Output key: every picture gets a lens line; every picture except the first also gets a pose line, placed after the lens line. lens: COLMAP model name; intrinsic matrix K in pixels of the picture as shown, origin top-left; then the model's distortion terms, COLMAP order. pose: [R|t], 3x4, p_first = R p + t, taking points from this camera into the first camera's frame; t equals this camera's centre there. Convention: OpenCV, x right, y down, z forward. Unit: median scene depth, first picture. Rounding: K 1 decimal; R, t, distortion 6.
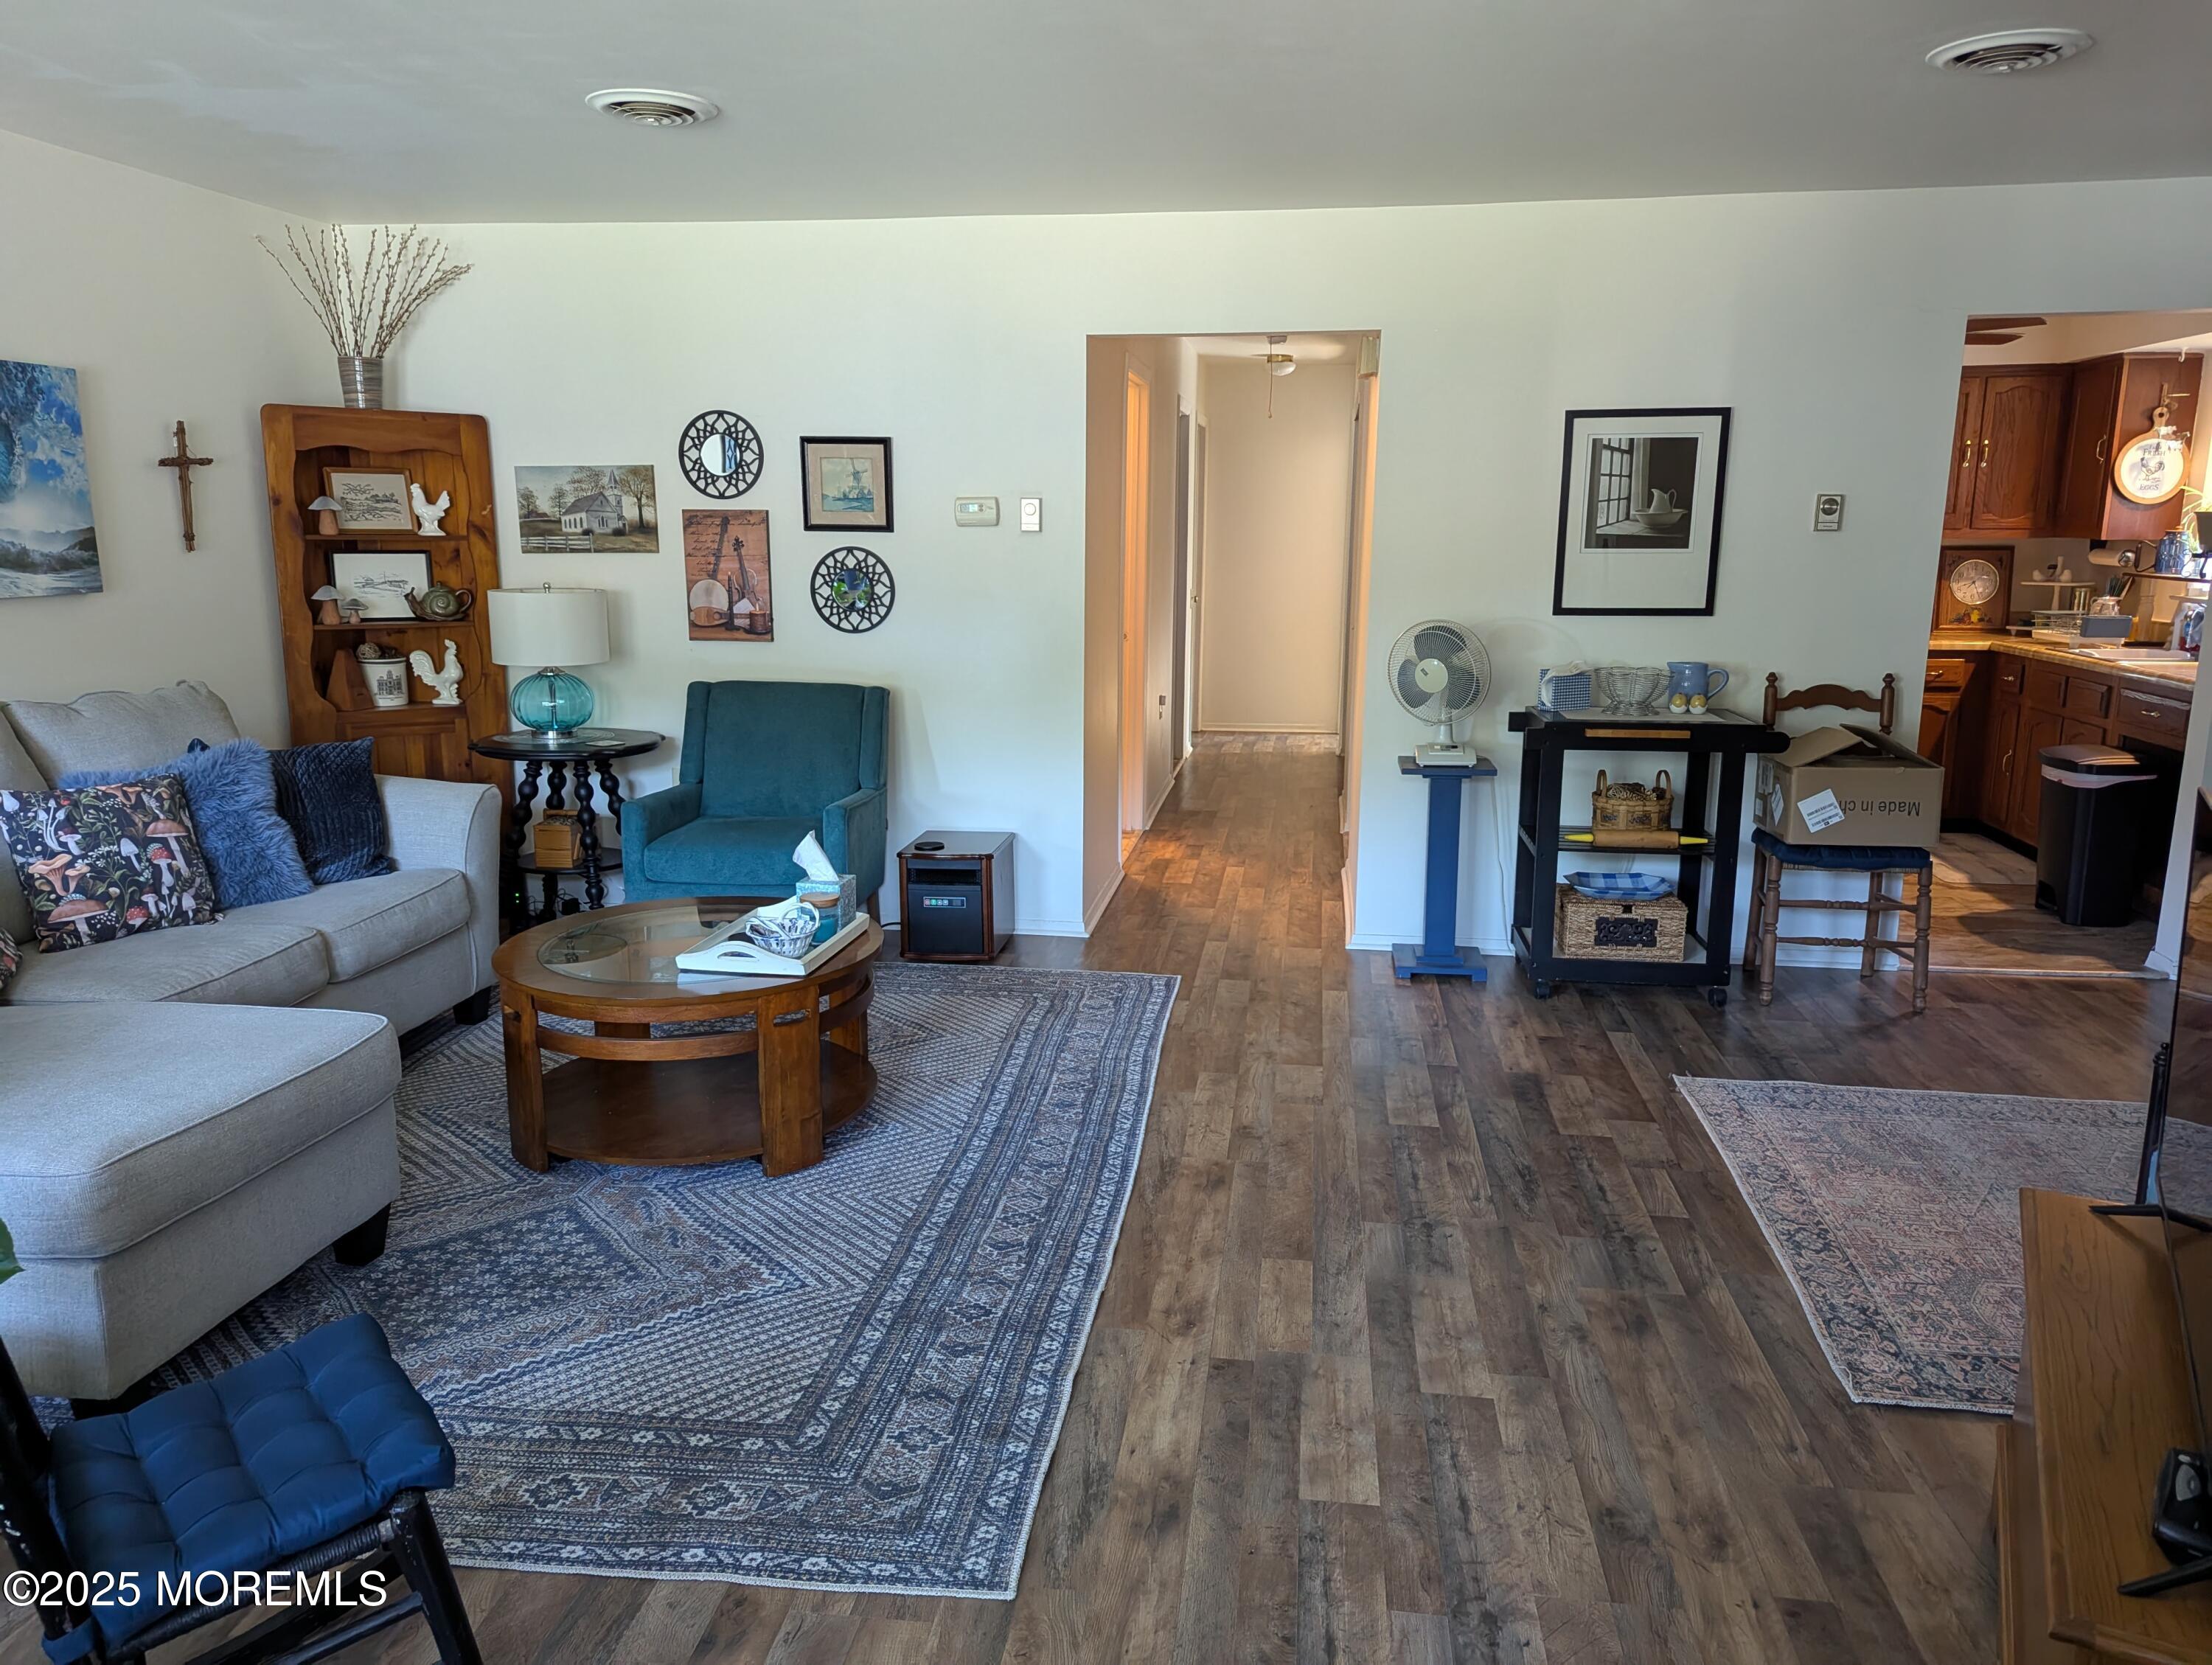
lens RADIAL K [[1572.4, 0, 1106.0], [0, 1572.4, 832.5], [0, 0, 1]] dist [0.032632, -0.039418]
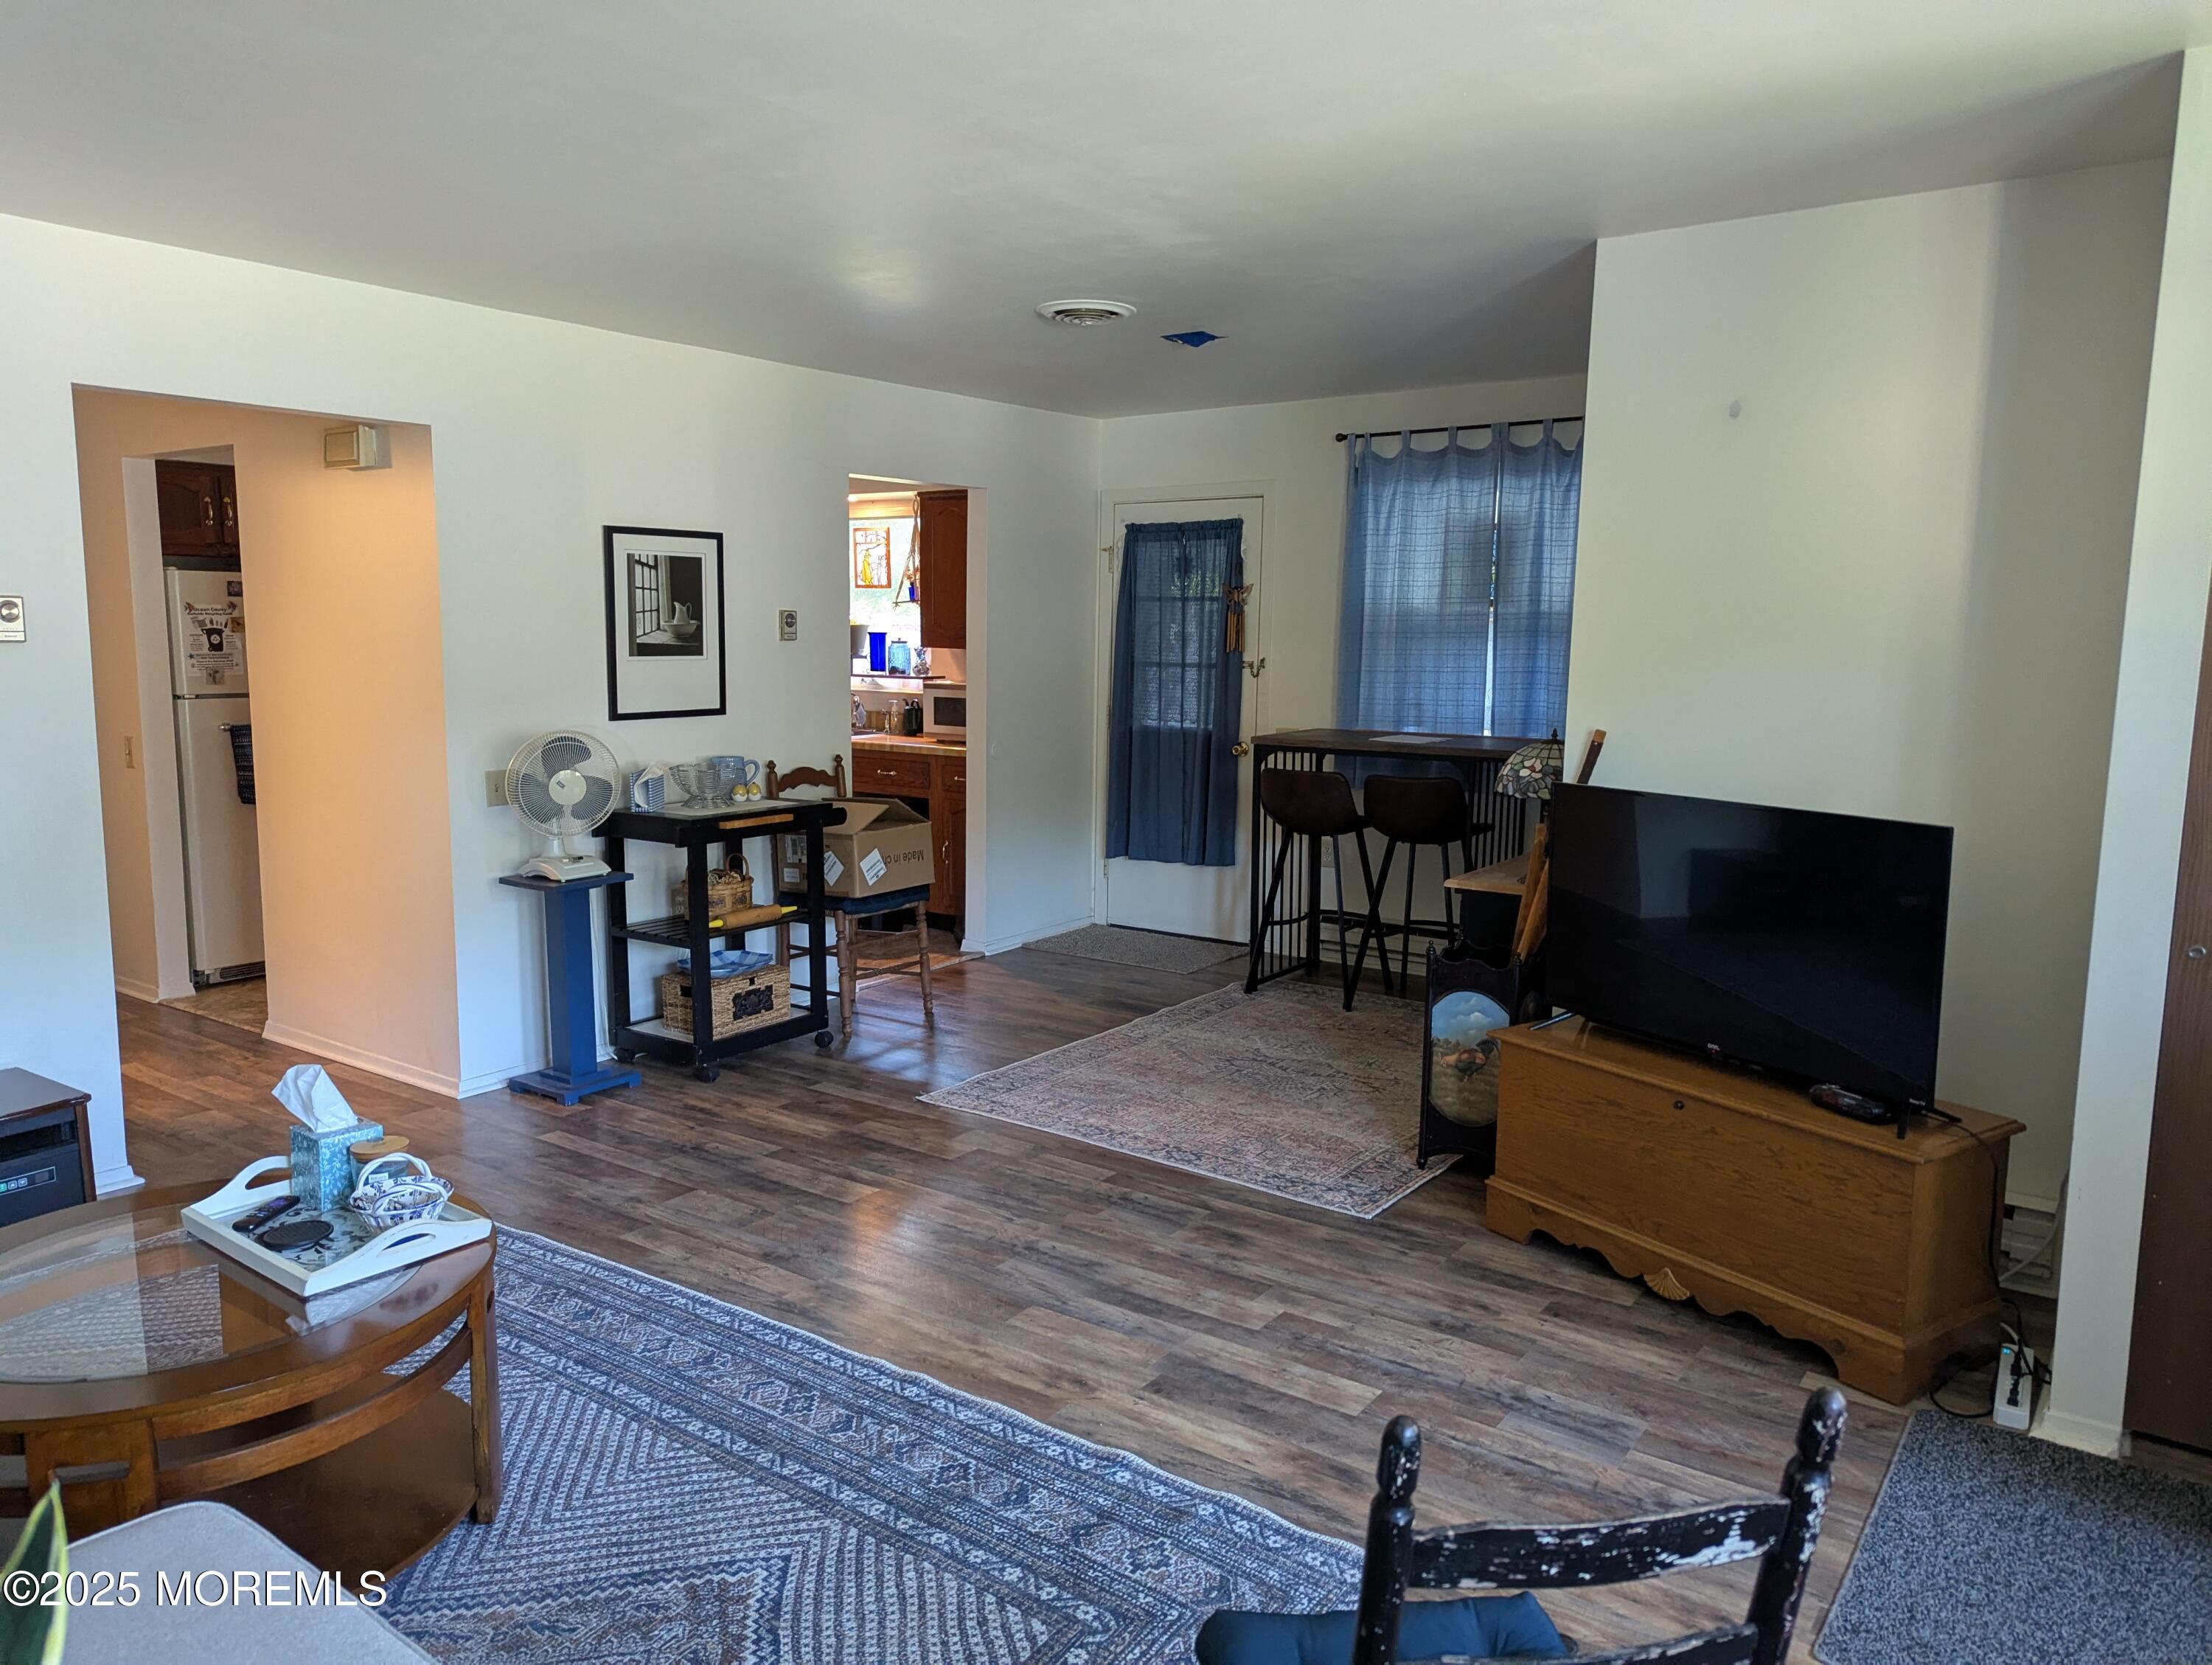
lens RADIAL K [[1537.8, 0, 1106.0], [0, 1537.8, 832.5], [0, 0, 1]] dist [0.078600, -0.125669]
pose [[0.462996, -0.118210, 0.878443, -0.613171], [0.168513, 0.984731, 0.043695, -0.074006], [-0.870194, 0.127798, 0.475846, 0.326021]]
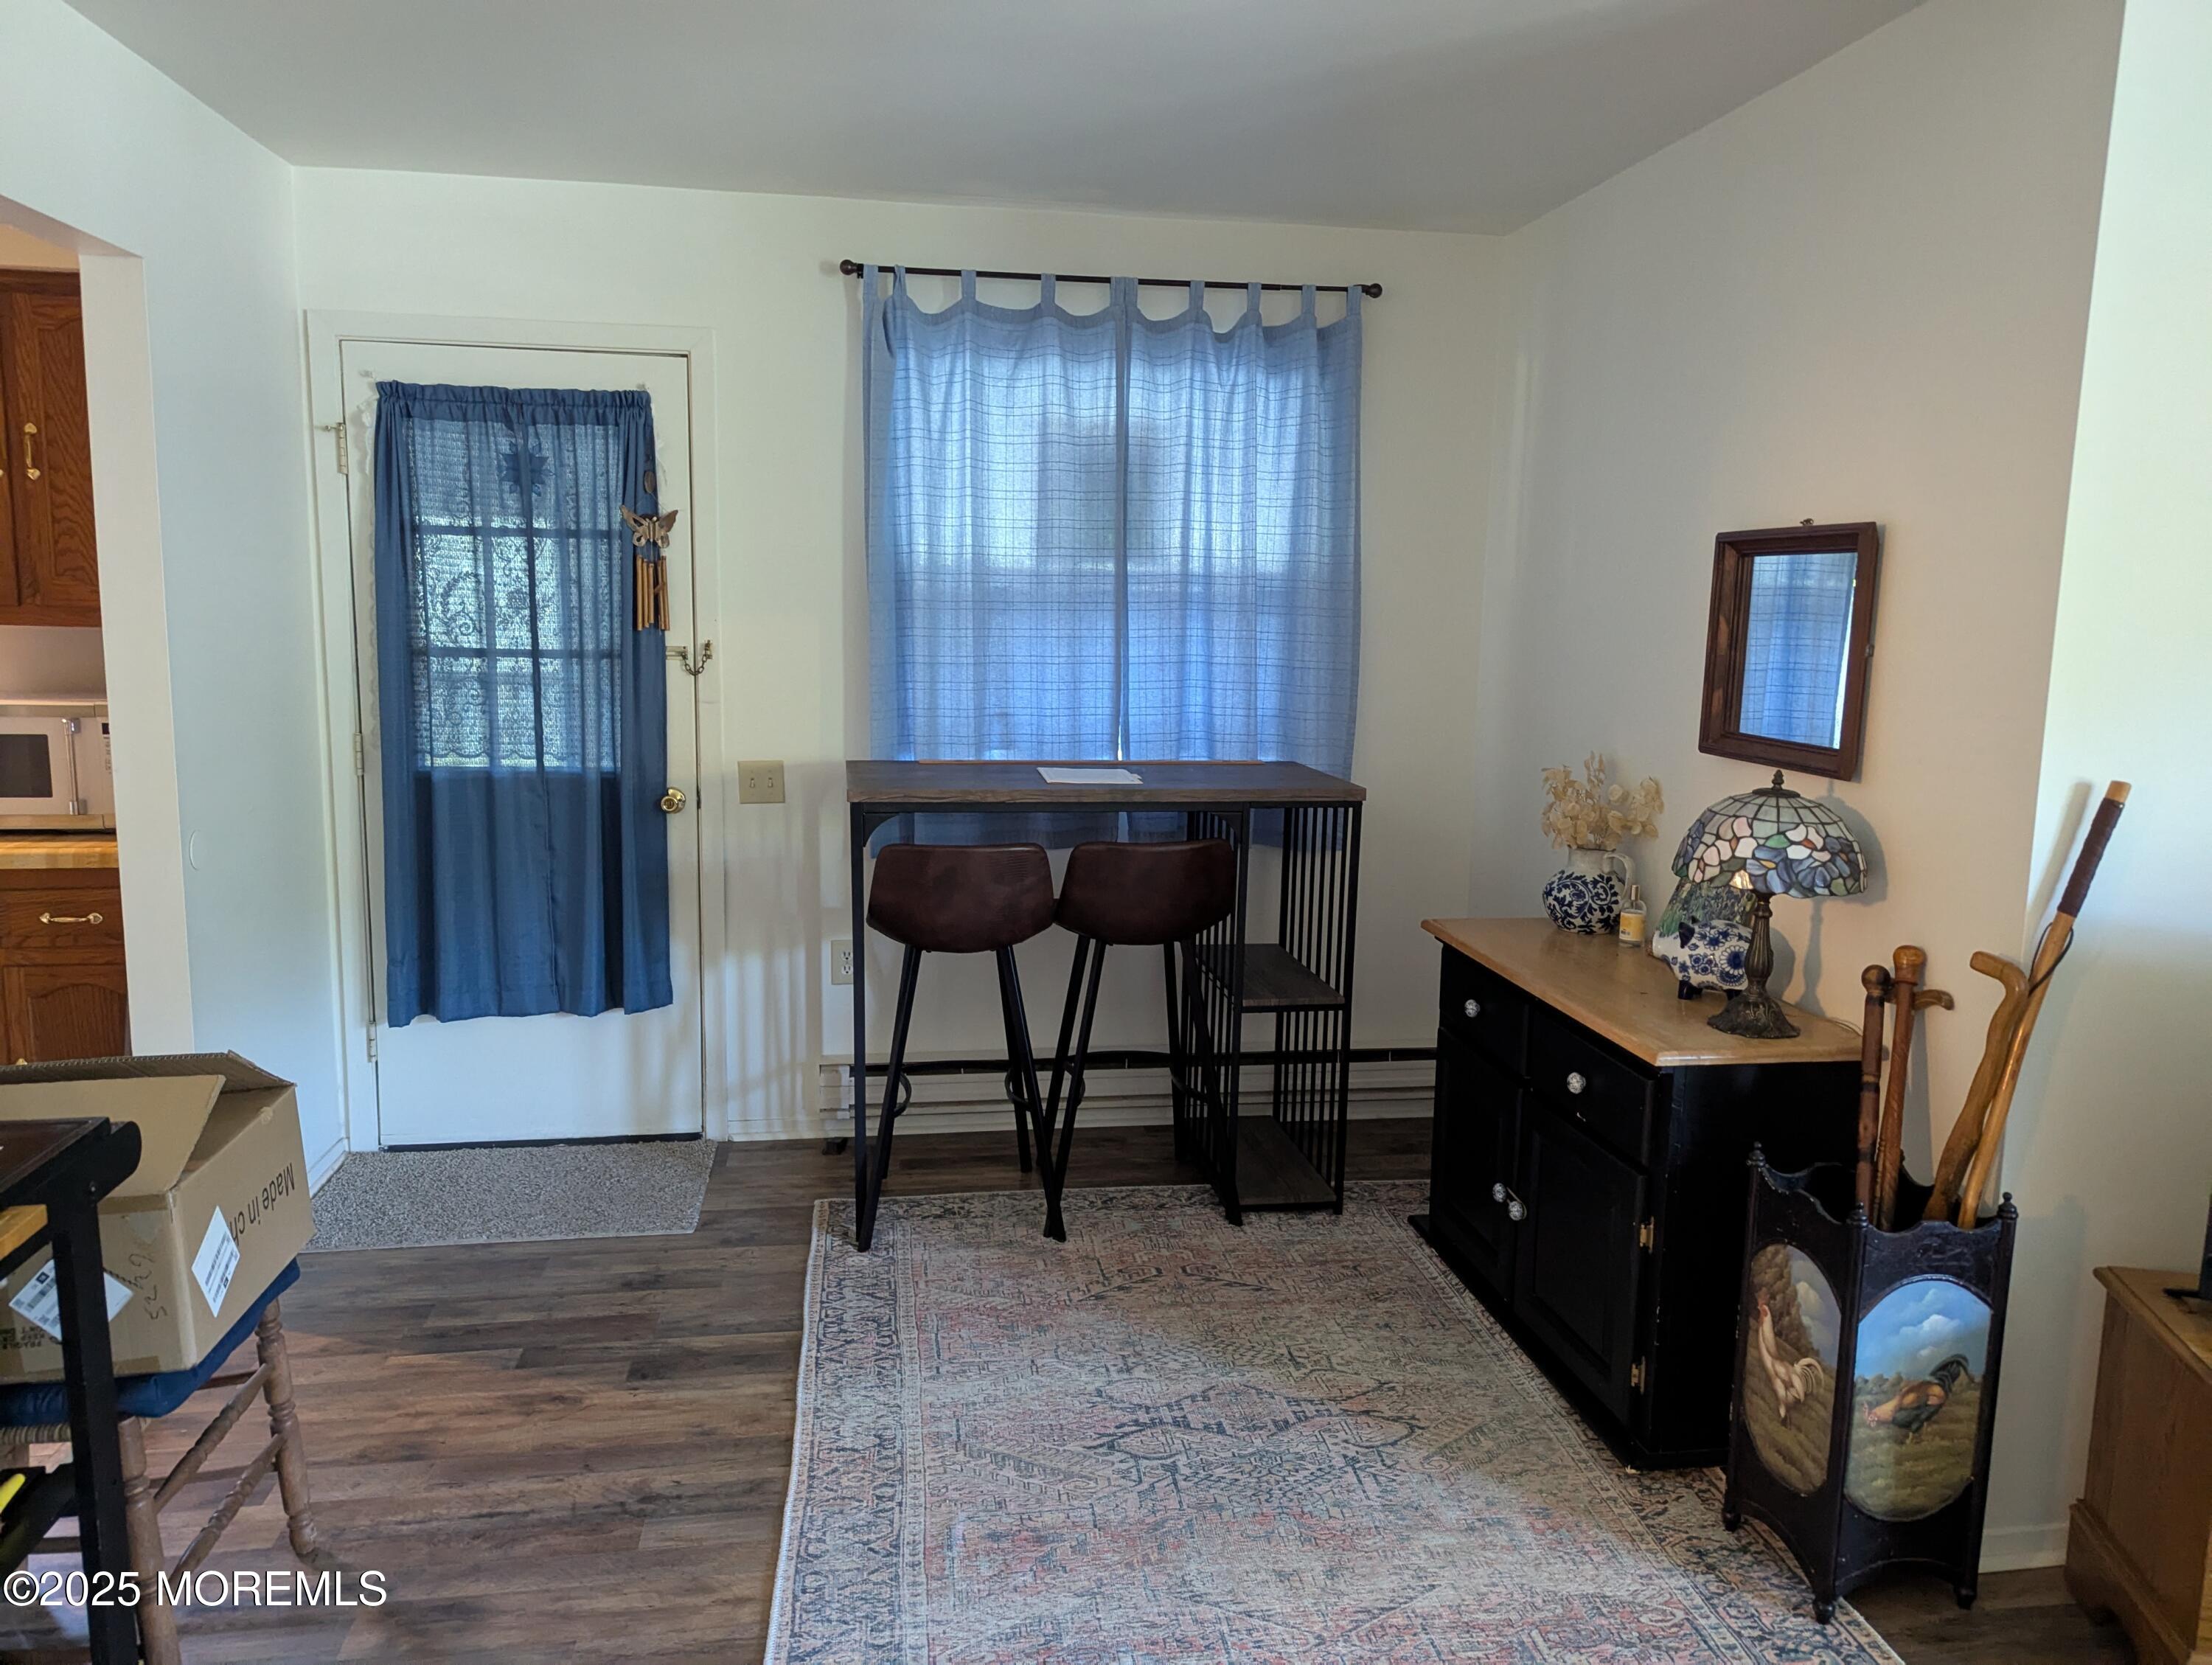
lens RADIAL K [[1537.8, 0, 1106.0], [0, 1537.8, 832.5], [0, 0, 1]] dist [0.078600, -0.125669]
pose [[-0.279714, -0.147932, 0.948618, 0.009385], [0.170406, 0.964720, 0.200690, -0.206481], [-0.944839, 0.217786, -0.244638, 1.038383]]
